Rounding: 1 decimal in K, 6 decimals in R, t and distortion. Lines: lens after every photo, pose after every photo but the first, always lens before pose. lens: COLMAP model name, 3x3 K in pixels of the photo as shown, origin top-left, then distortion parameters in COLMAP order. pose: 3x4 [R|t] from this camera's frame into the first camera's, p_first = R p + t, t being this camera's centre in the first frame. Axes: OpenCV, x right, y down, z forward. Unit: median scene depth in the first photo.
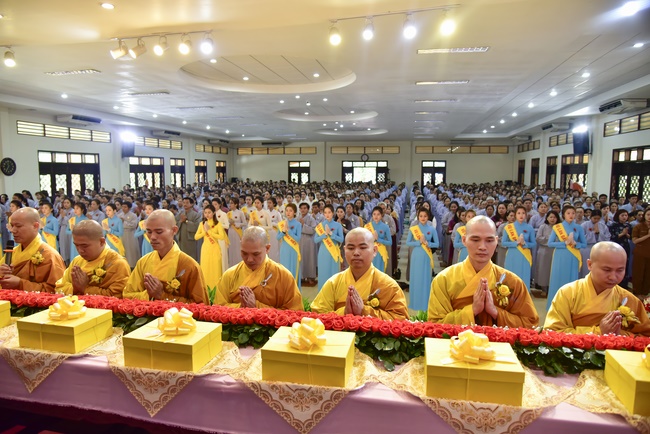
lens RADIAL K [[454.0, 0, 325.0], [0, 454.0, 217.0], [0, 0, 1]] dist [-0.029105, 0.004633]
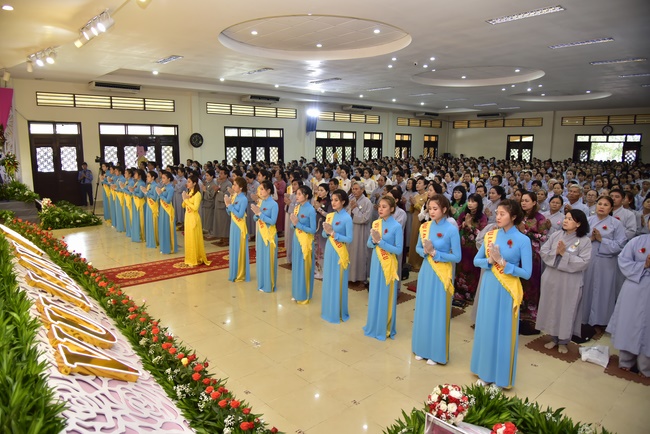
lens RADIAL K [[454.0, 0, 325.0], [0, 454.0, 217.0], [0, 0, 1]] dist [-0.029105, 0.004633]
pose [[0.803705, 0.097194, -0.587037, 0.195355], [-0.065554, 0.995027, 0.074994, -0.010637], [0.591406, -0.021790, 0.806079, 0.113371]]
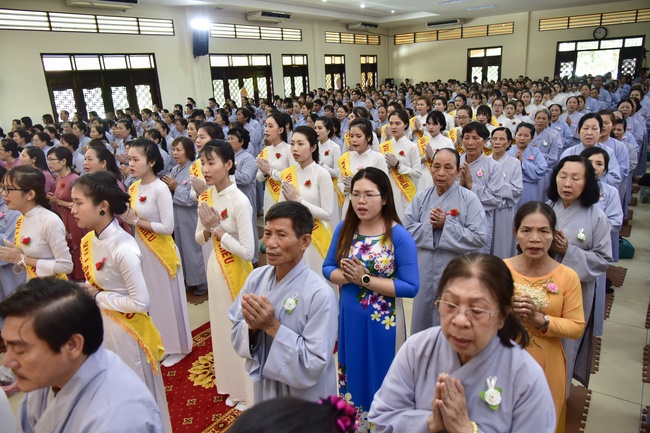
lens RADIAL K [[454.0, 0, 325.0], [0, 454.0, 216.5], [0, 0, 1]] dist [-0.029105, 0.004633]
pose [[0.906722, 0.073696, -0.415240, 0.026383], [0.014656, 0.978512, 0.205667, -0.026267], [0.421474, -0.192569, 0.886159, 0.340938]]
